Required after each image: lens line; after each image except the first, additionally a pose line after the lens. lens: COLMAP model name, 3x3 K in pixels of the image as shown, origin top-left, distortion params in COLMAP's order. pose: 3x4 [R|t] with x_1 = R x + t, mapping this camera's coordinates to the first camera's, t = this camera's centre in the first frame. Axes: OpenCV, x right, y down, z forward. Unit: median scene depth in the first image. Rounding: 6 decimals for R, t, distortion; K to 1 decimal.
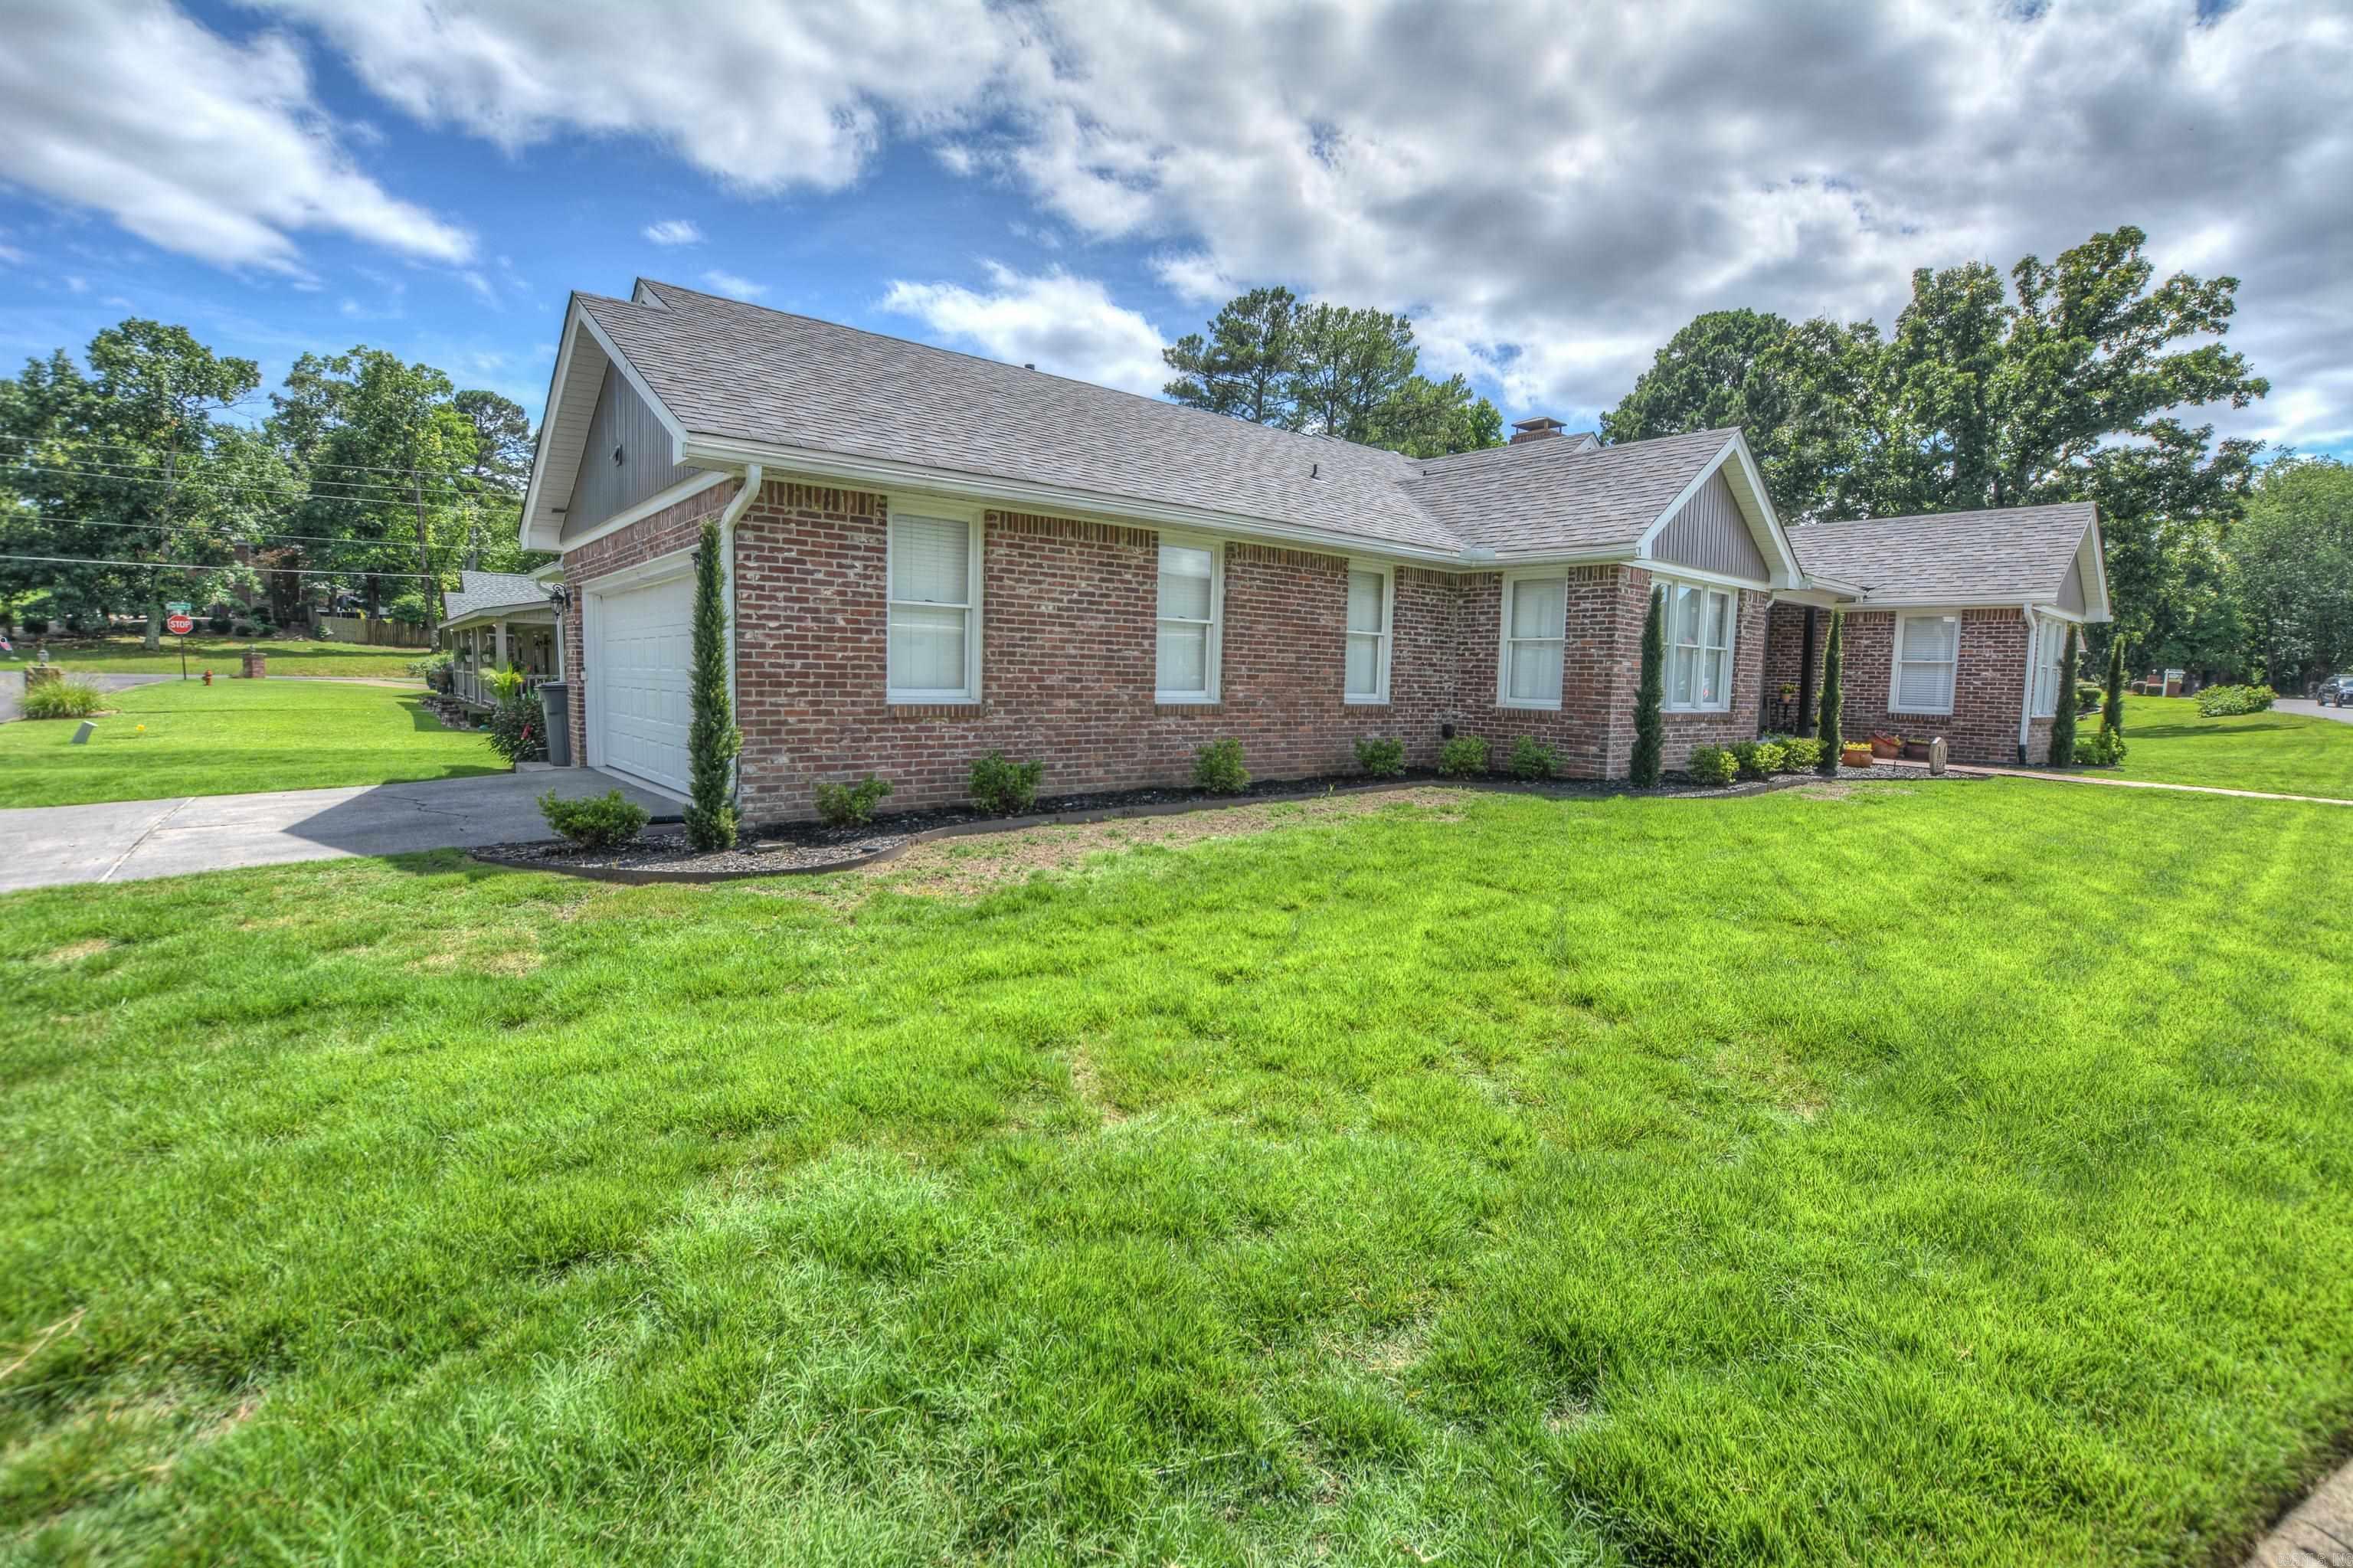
lens RADIAL K [[1039.9, 0, 1171.4], [0, 1039.9, 784.1], [0, 0, 1]] dist [-0.042224, 0.007497]
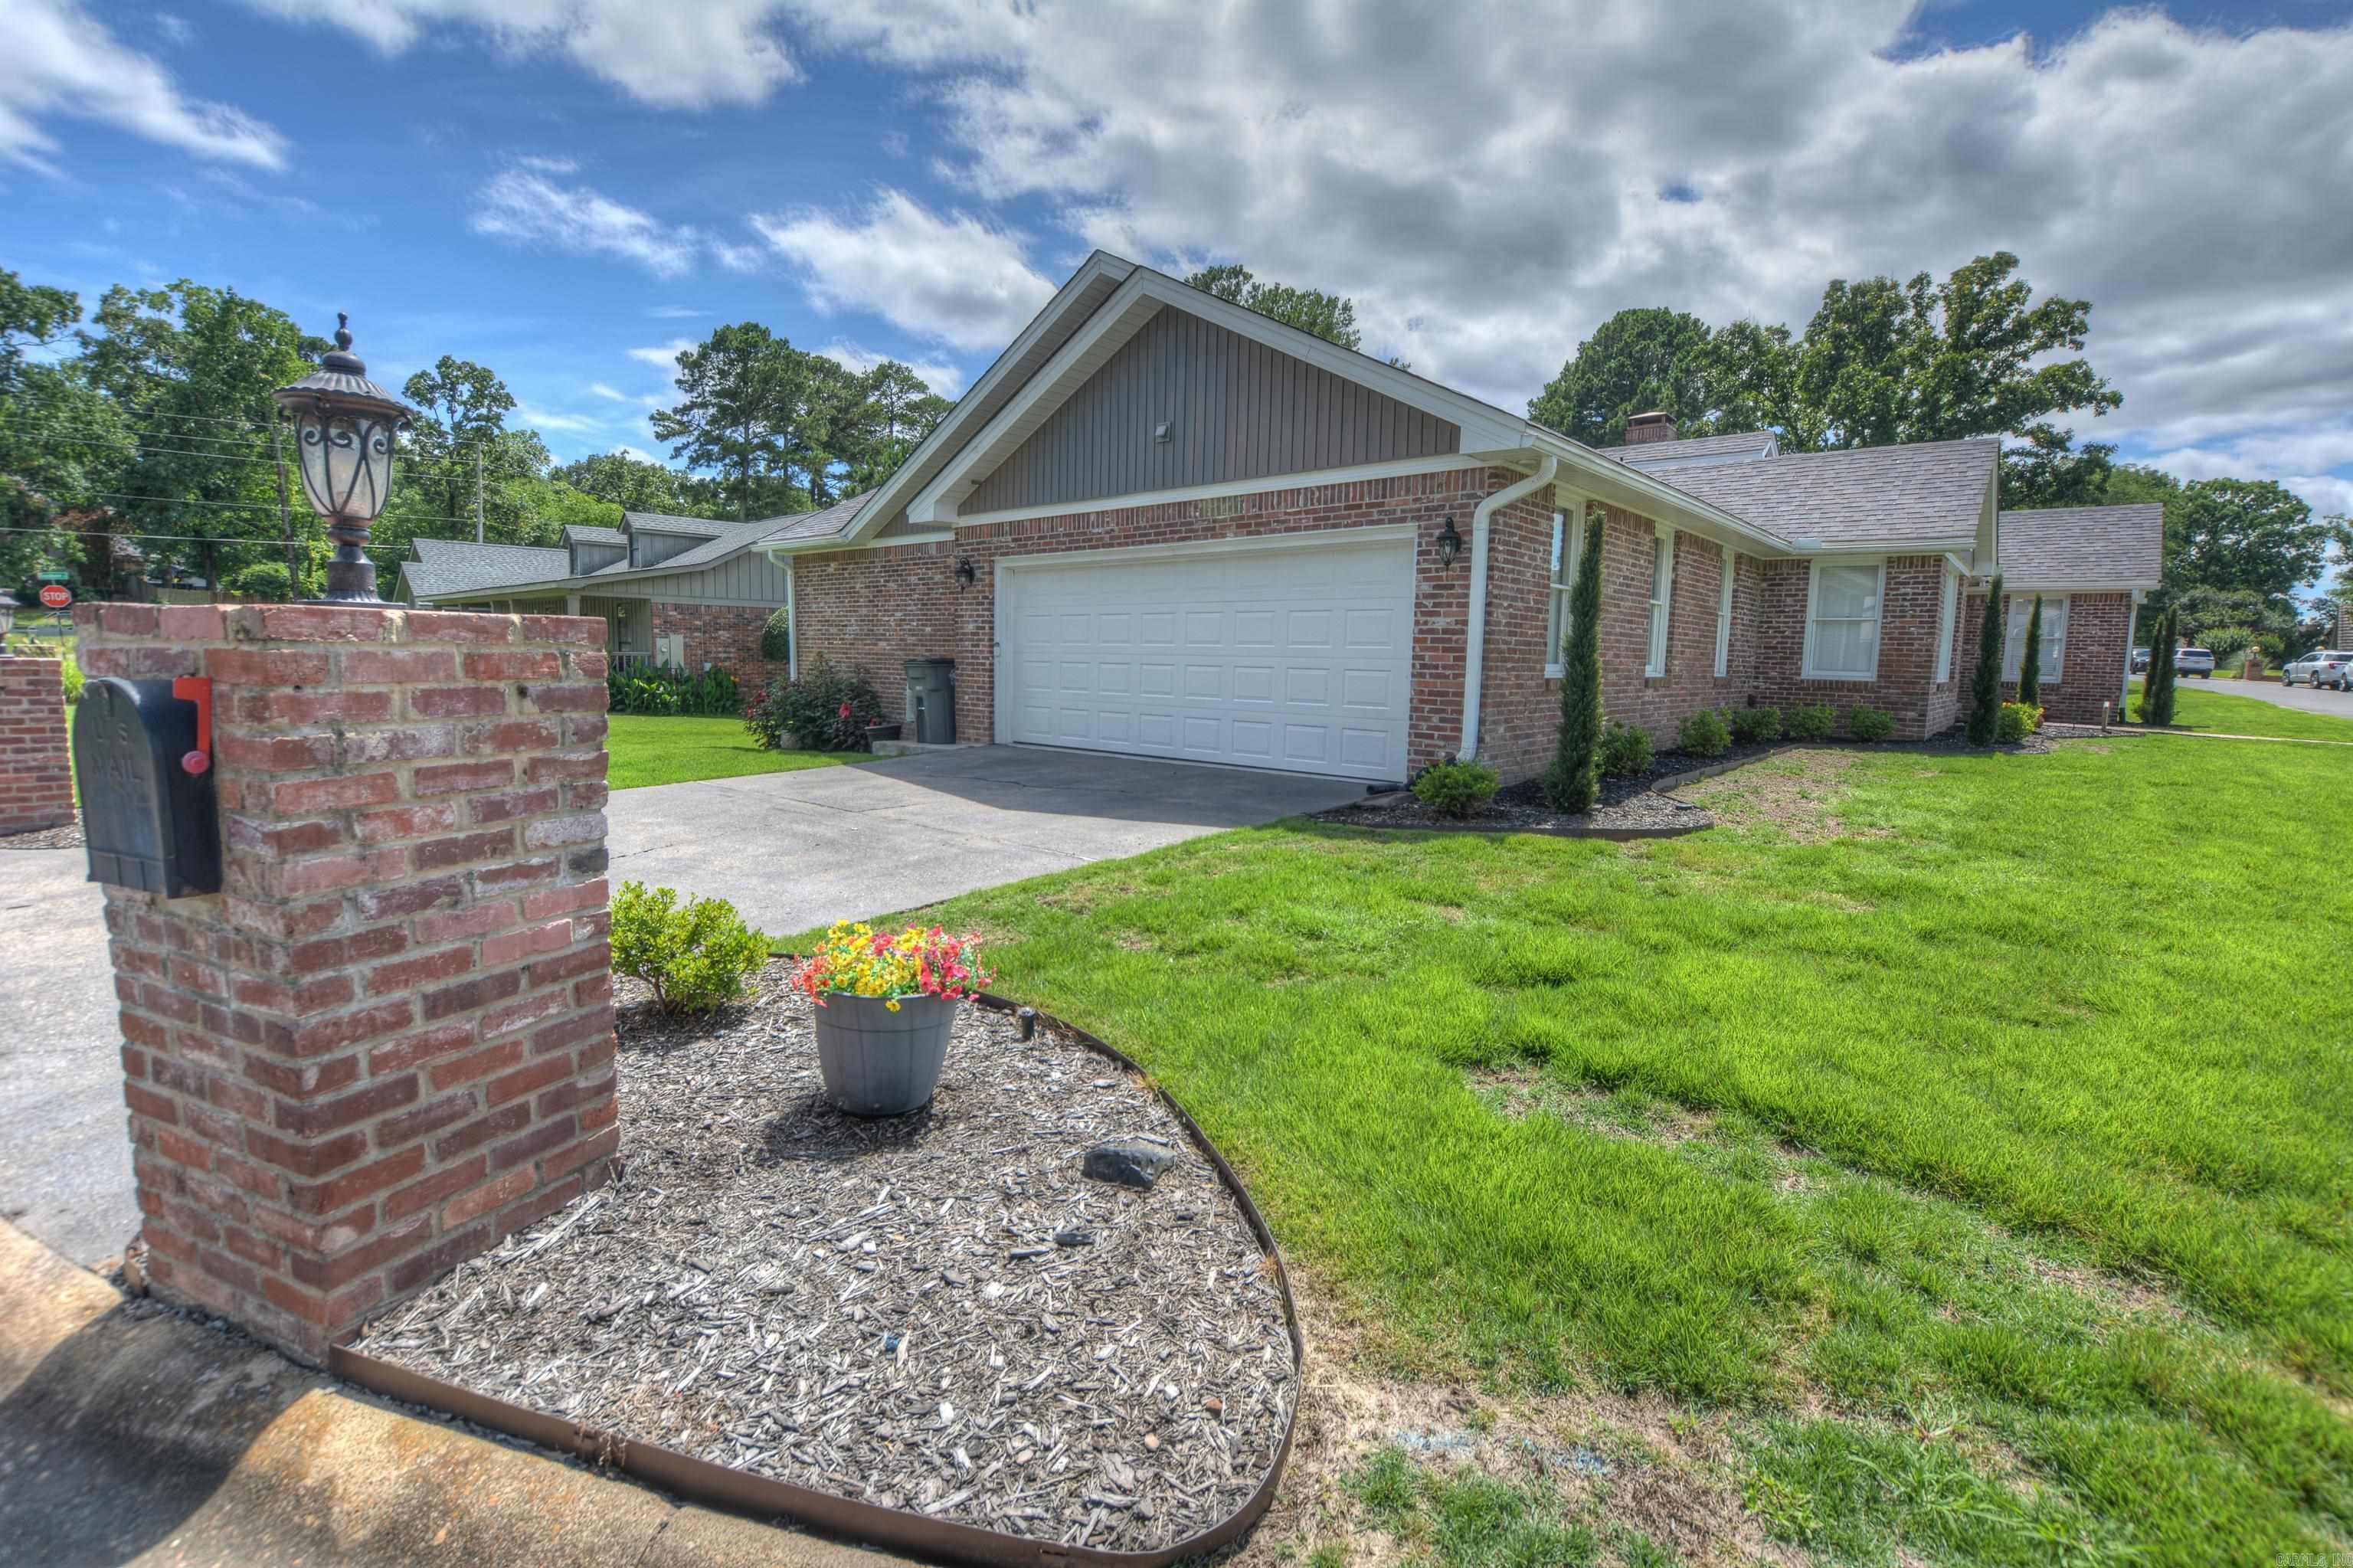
lens RADIAL K [[1039.9, 0, 1171.4], [0, 1039.9, 784.1], [0, 0, 1]] dist [-0.042224, 0.007497]
pose [[0.988288, -0.023253, 0.150820, -0.162853], [0.019539, 0.999469, 0.026060, -0.000493], [-0.151346, -0.022808, 0.988218, -0.002212]]
